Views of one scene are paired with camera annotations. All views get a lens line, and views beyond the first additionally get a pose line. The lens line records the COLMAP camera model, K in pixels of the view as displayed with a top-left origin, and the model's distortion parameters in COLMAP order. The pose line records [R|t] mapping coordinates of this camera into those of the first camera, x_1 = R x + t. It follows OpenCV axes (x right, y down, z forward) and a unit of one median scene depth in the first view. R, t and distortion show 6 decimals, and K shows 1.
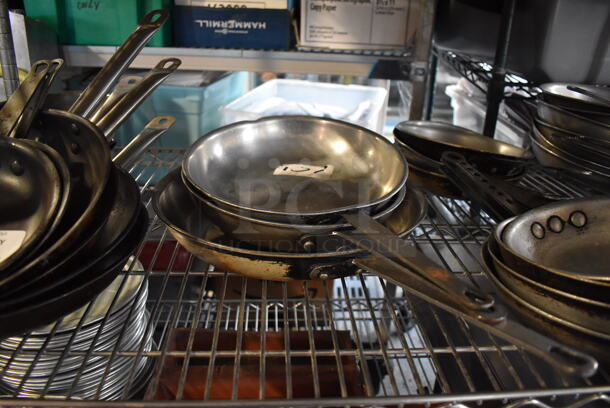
lens RADIAL K [[473.5, 0, 309.5], [0, 473.5, 203.3], [0, 0, 1]] dist [-0.092012, 0.012055]
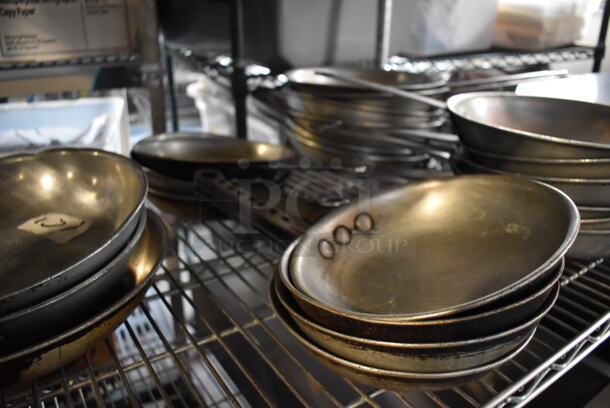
lens RADIAL K [[471.6, 0, 305.0], [0, 471.6, 204.0], [0, 0, 1]] dist [-0.089873, 0.005293]
pose [[0.867659, -0.223990, 0.443842, 0.043873], [0.221761, 0.973391, 0.057717, -0.034022], [-0.444960, 0.048348, 0.894244, 0.110113]]
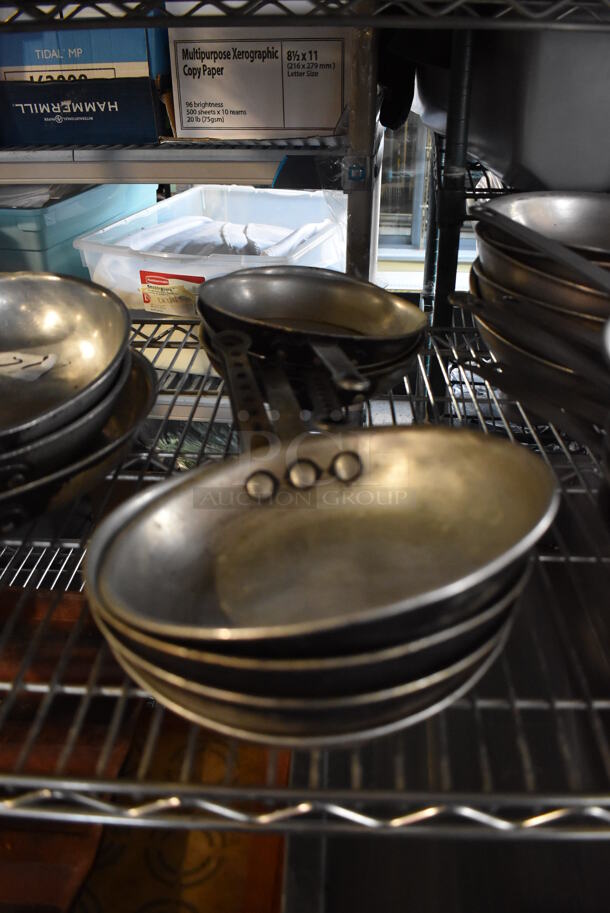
lens RADIAL K [[708.8, 0, 305.0], [0, 708.8, 456.5], [0, 0, 1]] dist [-0.092012, 0.012055]
pose [[0.992570, 0.018757, -0.120218, 0.284293], [-0.002478, 0.990958, 0.134152, -0.041492], [0.121647, -0.132857, 0.983642, 0.064589]]
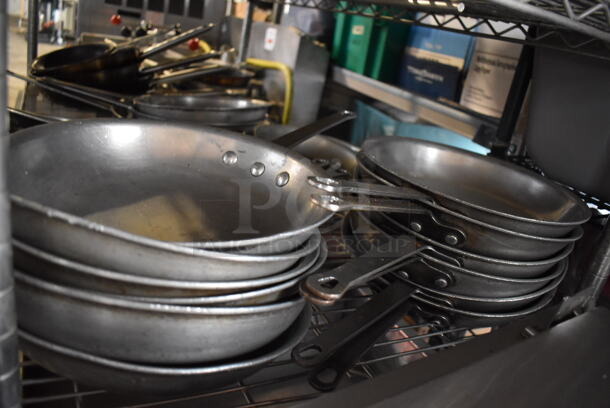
lens RADIAL K [[473.5, 0, 309.5], [0, 473.5, 203.3], [0, 0, 1]] dist [-0.092012, 0.012055]
pose [[0.402284, 0.360632, -0.841494, 0.832022], [-0.517580, 0.847752, 0.115880, -0.104757], [0.755168, 0.388924, 0.527693, 0.316311]]
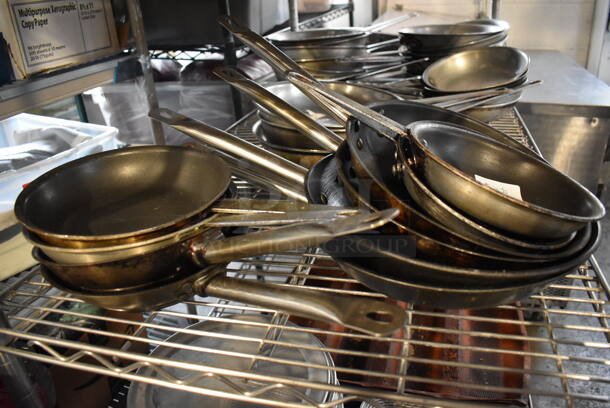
lens RADIAL K [[473.5, 0, 309.5], [0, 473.5, 203.3], [0, 0, 1]] dist [-0.092012, 0.012055]
pose [[0.320668, -0.467723, 0.823655, -0.660899], [0.446476, 0.841550, 0.304061, -0.171533], [-0.835363, 0.270239, 0.478685, 0.273837]]
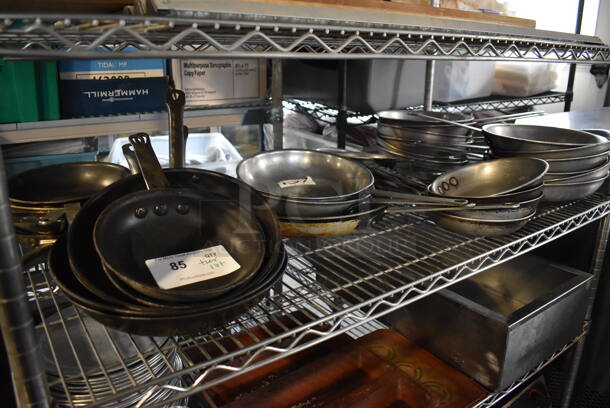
lens RADIAL K [[473.5, 0, 309.5], [0, 473.5, 203.3], [0, 0, 1]] dist [-0.092012, 0.012055]
pose [[0.850485, -0.194824, 0.488588, -0.388424], [0.235721, 0.971551, -0.022914, 0.012072], [-0.470224, 0.134659, 0.872213, -0.172309]]
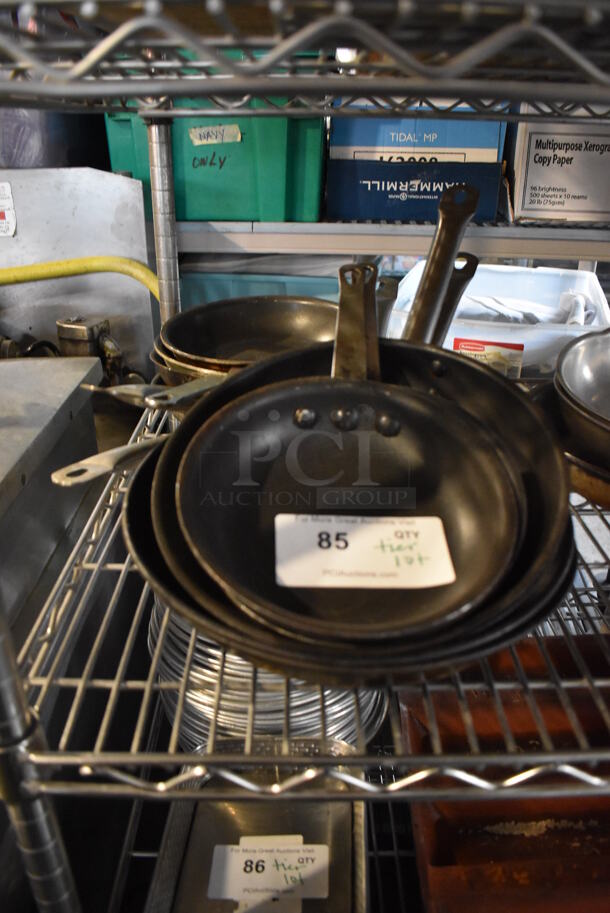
lens RADIAL K [[708.8, 0, 305.0], [0, 708.8, 456.5], [0, 0, 1]] dist [-0.092012, 0.012055]
pose [[0.996972, -0.008292, -0.077324, -0.260910], [0.010841, 0.999410, 0.032605, -0.026004], [0.077008, -0.033345, 0.996473, -0.040143]]
